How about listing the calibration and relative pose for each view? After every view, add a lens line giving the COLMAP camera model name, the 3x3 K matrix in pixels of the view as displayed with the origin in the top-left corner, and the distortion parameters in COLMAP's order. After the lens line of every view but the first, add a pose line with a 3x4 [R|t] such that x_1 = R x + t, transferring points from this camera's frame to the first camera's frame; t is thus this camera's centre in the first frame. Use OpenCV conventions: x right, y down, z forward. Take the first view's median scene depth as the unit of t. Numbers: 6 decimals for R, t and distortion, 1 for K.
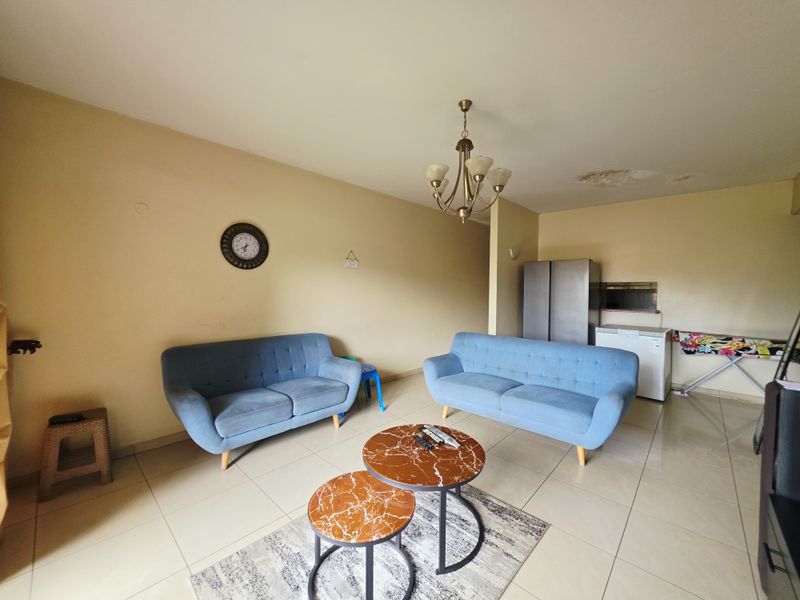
lens RADIAL K [[322.4, 0, 404.5], [0, 322.4, 296.4], [0, 0, 1]] dist [-0.000027, -0.000006]
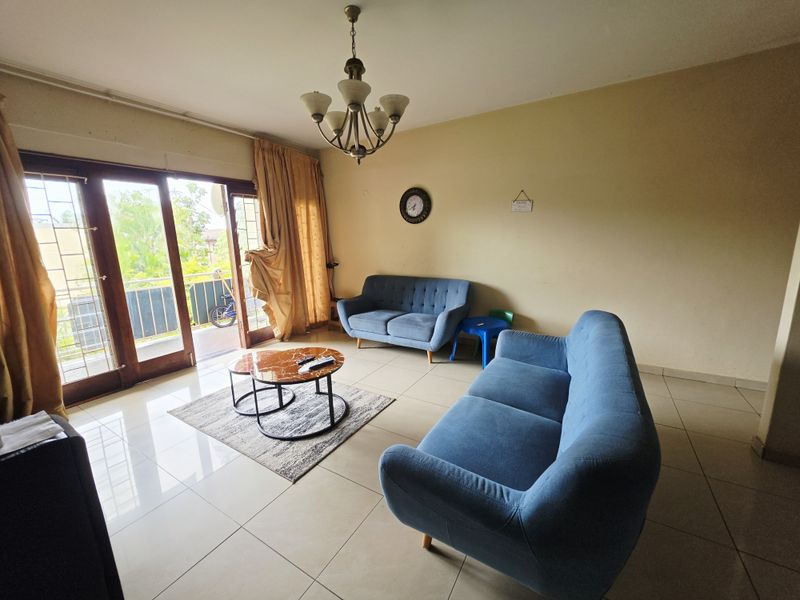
lens RADIAL K [[322.0, 0, 402.7], [0, 322.0, 295.7], [0, 0, 1]] dist [-0.002292, -0.000252]
pose [[0.201323, 0.162815, -0.965899, 0.843198], [-0.000587, 0.986109, 0.166099, -0.013903], [0.979525, -0.032873, 0.198622, 0.703025]]
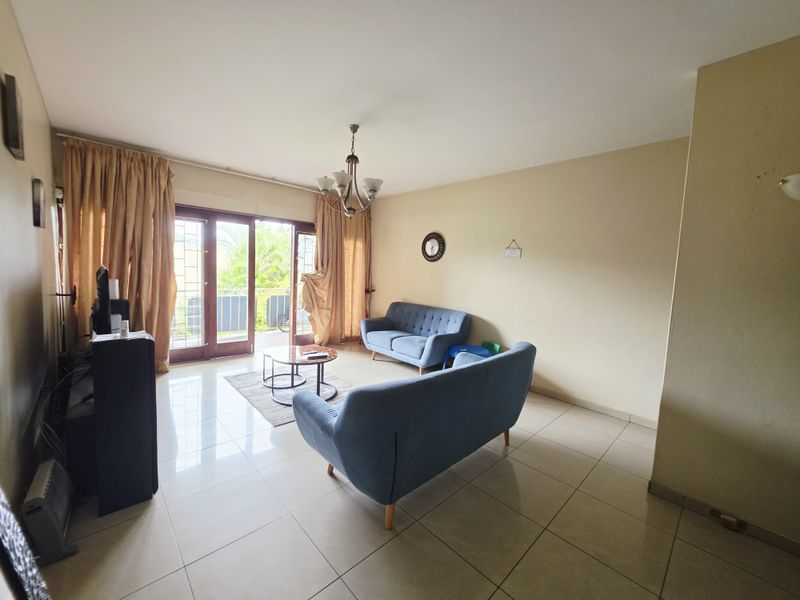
lens RADIAL K [[322.3, 0, 401.4], [0, 322.3, 293.1], [0, 0, 1]] dist [-0.001003, 0.000279]
pose [[-0.062160, 0.060039, -0.996259, 1.128743], [-0.075161, 0.995073, 0.064657, -0.024225], [0.995232, 0.078899, -0.057341, 0.986578]]
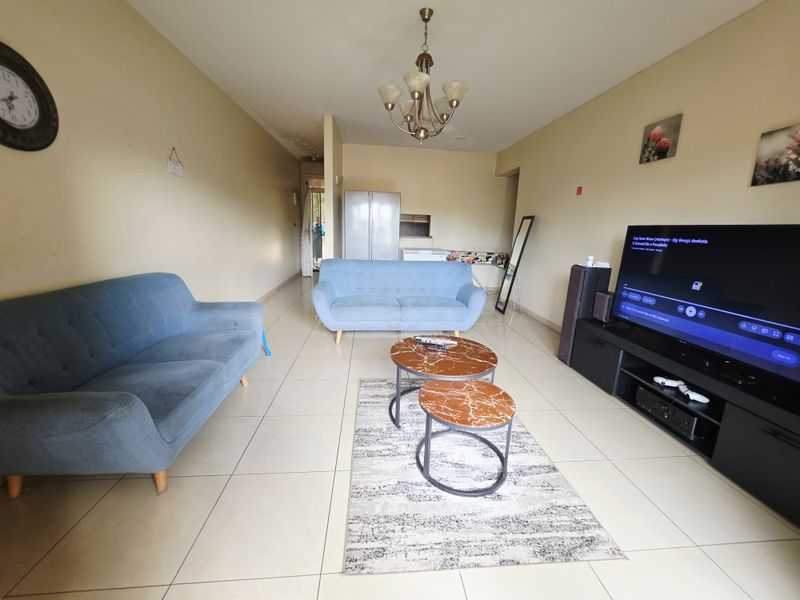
lens RADIAL K [[322.3, 0, 401.4], [0, 322.3, 293.1], [0, 0, 1]] dist [-0.001003, 0.000279]
pose [[0.668759, -0.136679, 0.730808, -0.509005], [-0.006512, 0.981842, 0.189587, 0.032422], [-0.743451, -0.131547, 0.655725, 0.235220]]
